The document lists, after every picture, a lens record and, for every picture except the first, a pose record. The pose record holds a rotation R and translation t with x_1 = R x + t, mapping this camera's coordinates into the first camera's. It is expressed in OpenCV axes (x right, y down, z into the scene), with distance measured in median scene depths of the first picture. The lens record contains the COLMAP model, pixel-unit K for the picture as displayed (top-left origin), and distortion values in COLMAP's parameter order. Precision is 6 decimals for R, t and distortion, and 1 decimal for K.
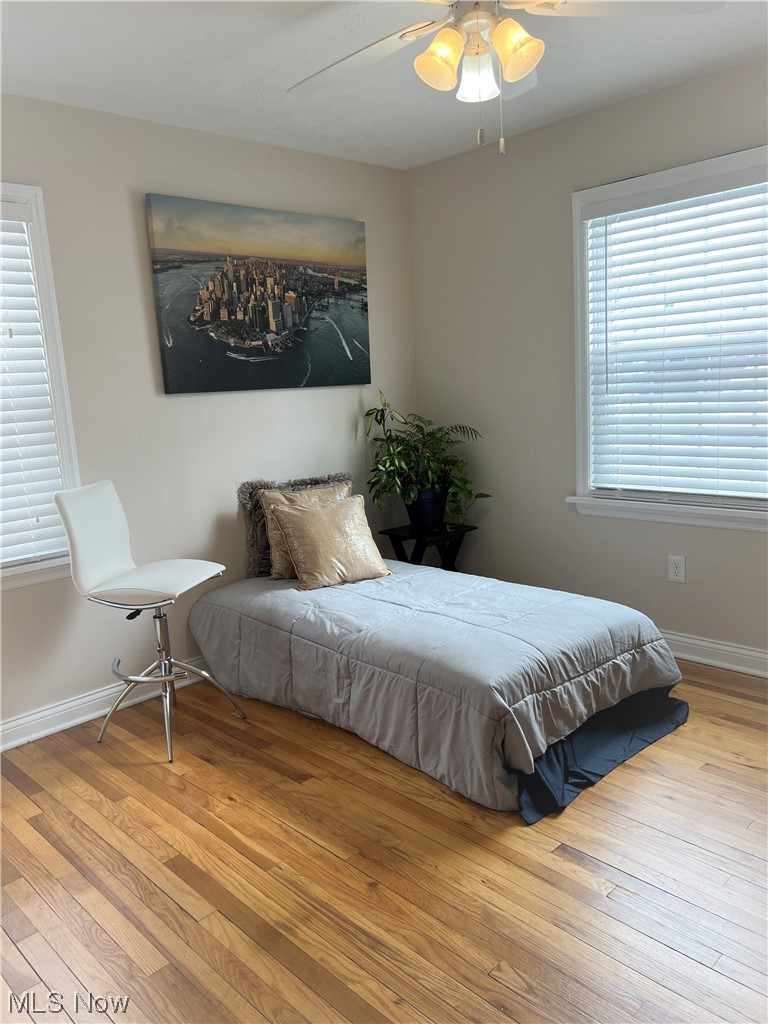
lens RADIAL K [[776.5, 0, 387.0], [0, 776.5, 514.3], [0, 0, 1]] dist [0.008038, -0.026566]
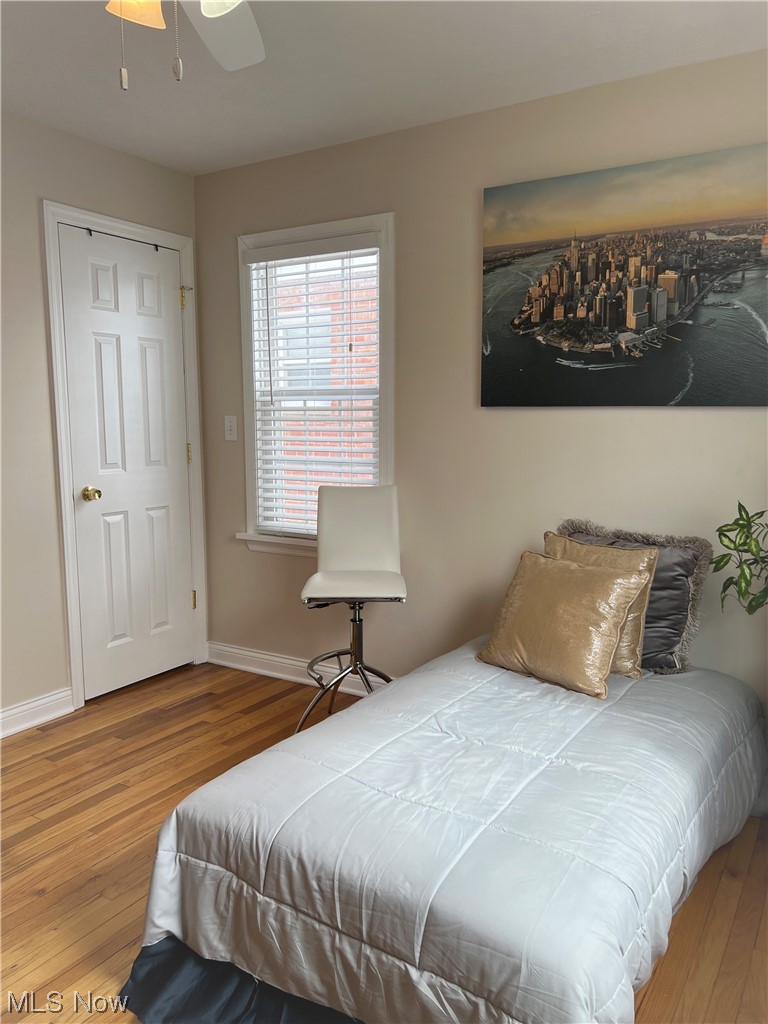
lens RADIAL K [[776.5, 0, 386.8], [0, 776.5, 512.0], [0, 0, 1]] dist [0.008038, -0.026566]
pose [[0.232502, 0.174904, -0.956740, 0.557754], [-0.180953, 0.974301, 0.134140, -0.127481], [0.955614, 0.141937, 0.258177, 0.633413]]
